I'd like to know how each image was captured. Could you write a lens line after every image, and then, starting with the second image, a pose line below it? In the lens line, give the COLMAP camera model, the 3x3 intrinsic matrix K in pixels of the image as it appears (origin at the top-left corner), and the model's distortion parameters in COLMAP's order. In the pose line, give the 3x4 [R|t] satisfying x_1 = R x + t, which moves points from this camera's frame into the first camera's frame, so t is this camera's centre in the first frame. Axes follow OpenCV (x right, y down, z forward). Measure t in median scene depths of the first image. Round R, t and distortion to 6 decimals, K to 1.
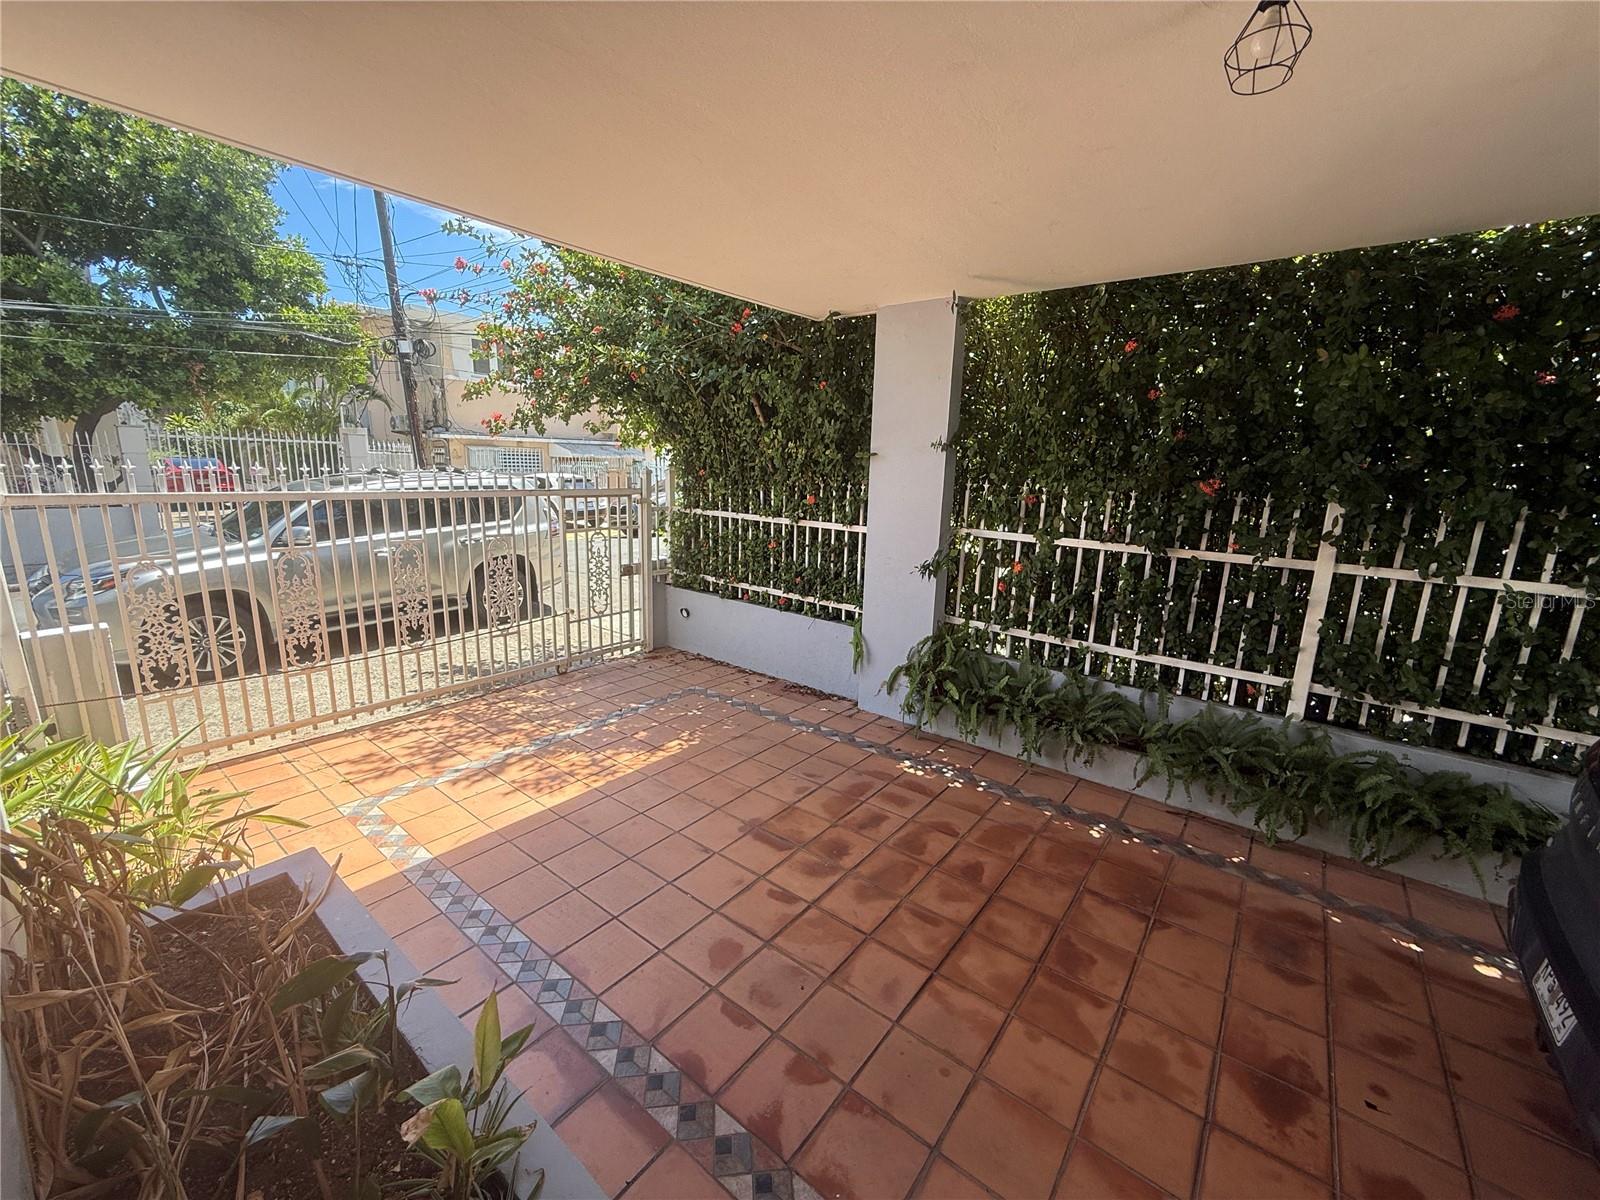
lens RADIAL K [[638.2, 0, 797.7], [0, 638.2, 599.0], [0, 0, 1]] dist [-0.001663, 0.000639]
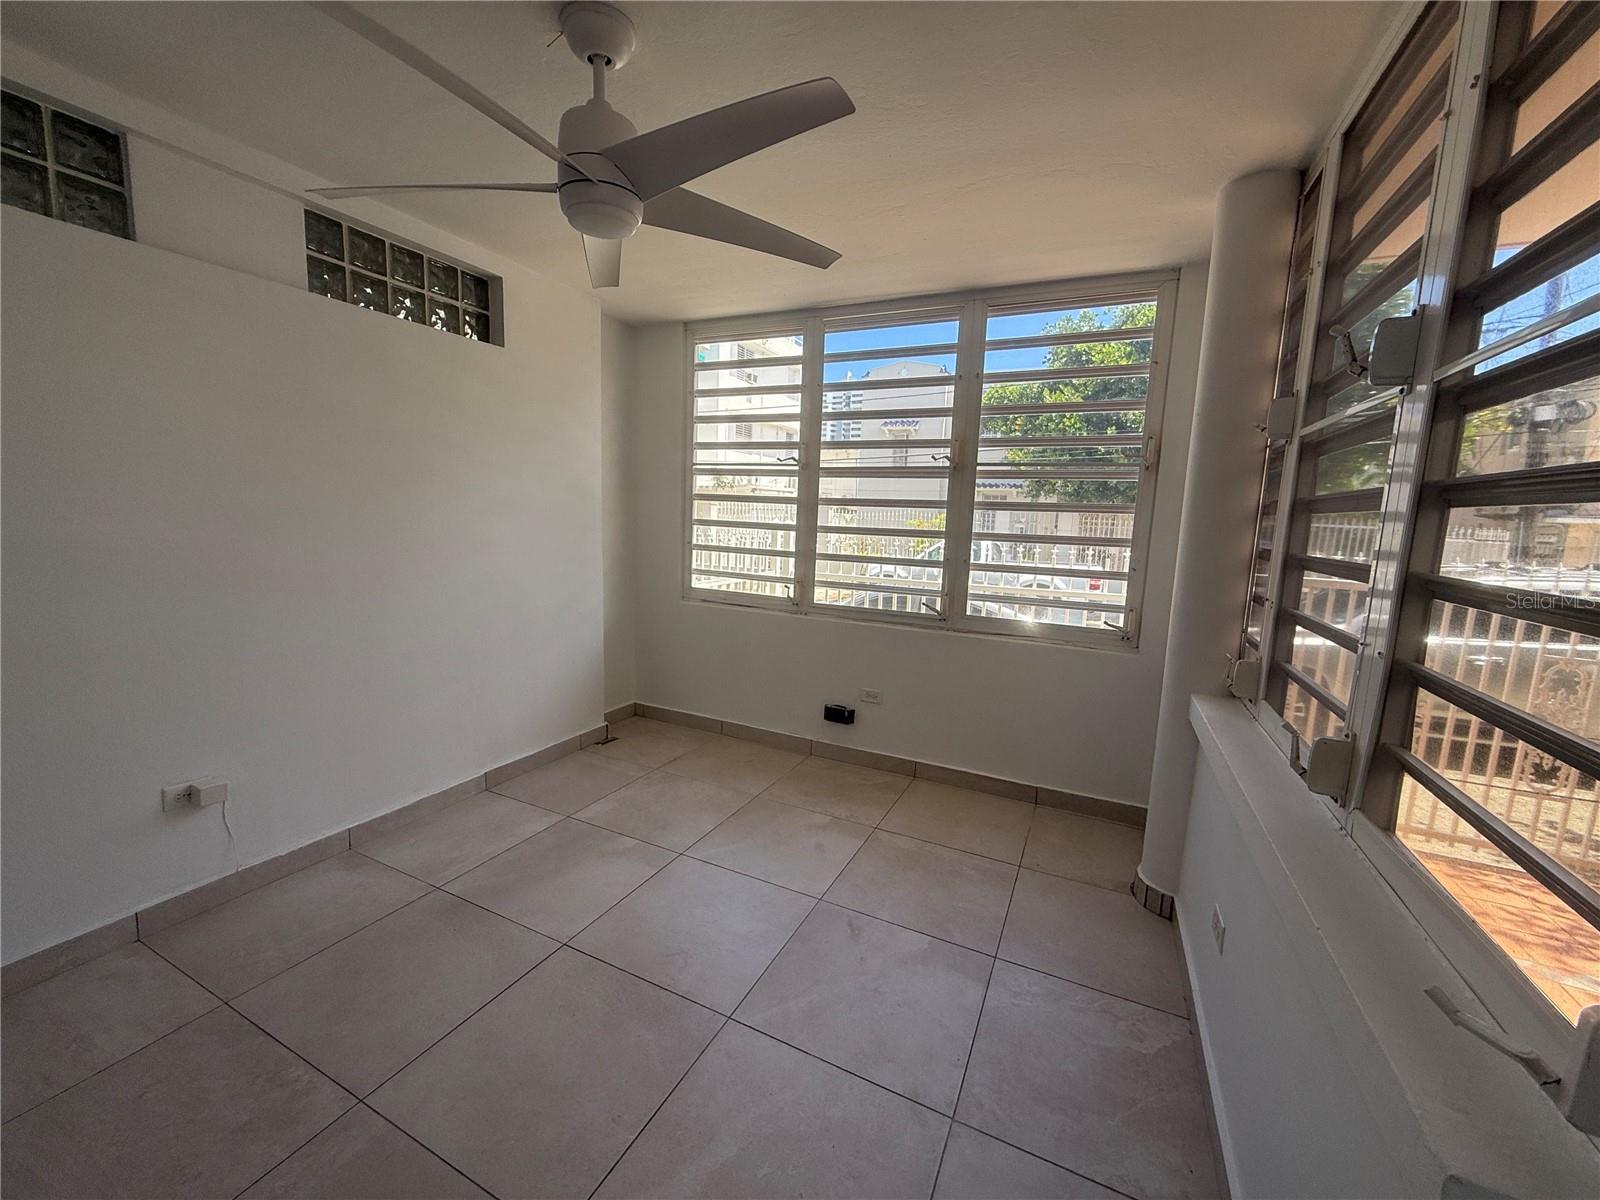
lens RADIAL K [[637.4, 0, 794.7], [0, 637.4, 596.8], [0, 0, 1]] dist [0.003689, 0.000345]
pose [[0.225990, 0.110705, -0.967819, -0.090420], [-0.236518, 0.970027, 0.055730, 0.020976], [0.944980, 0.216313, 0.245401, -0.129991]]
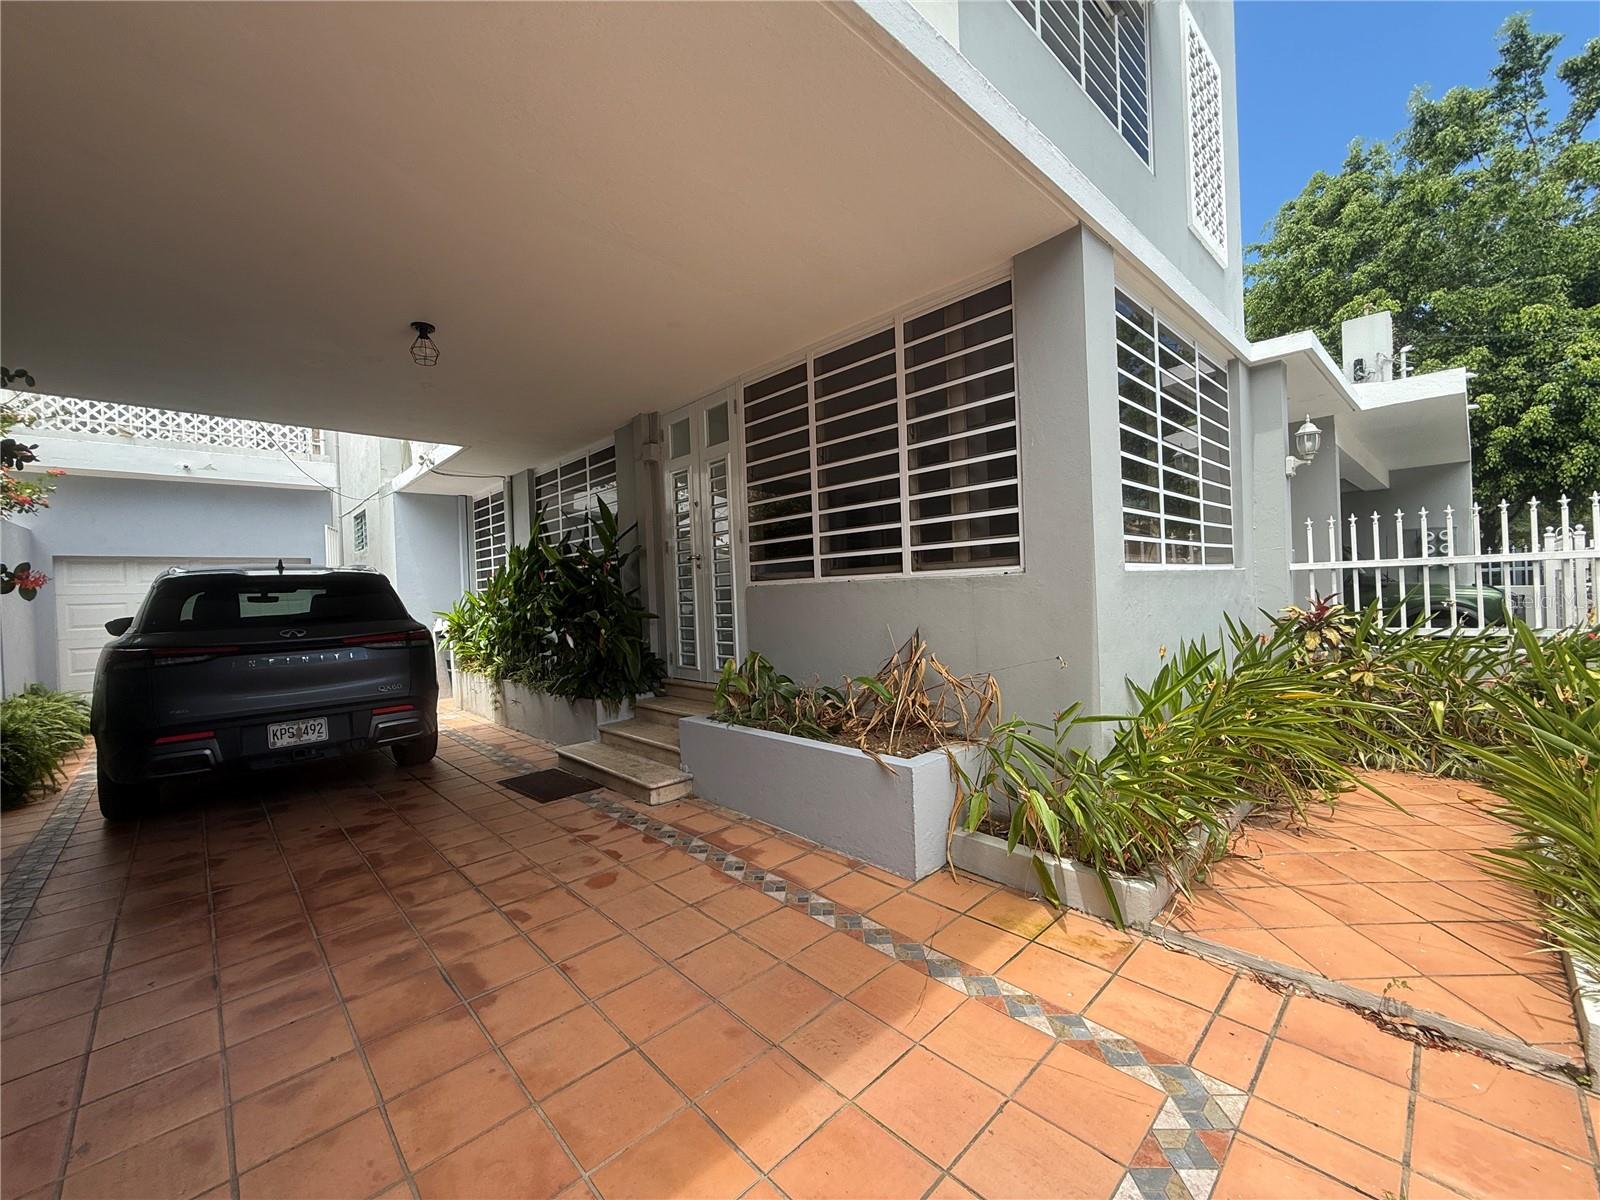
lens RADIAL K [[638.2, 0, 797.7], [0, 638.2, 599.0], [0, 0, 1]] dist [-0.001663, 0.000639]
pose [[-0.990924, 0.009227, 0.134105, -0.404437], [0.039907, 0.972857, 0.227942, -0.135952], [-0.128362, 0.231225, -0.964395, 1.251057]]
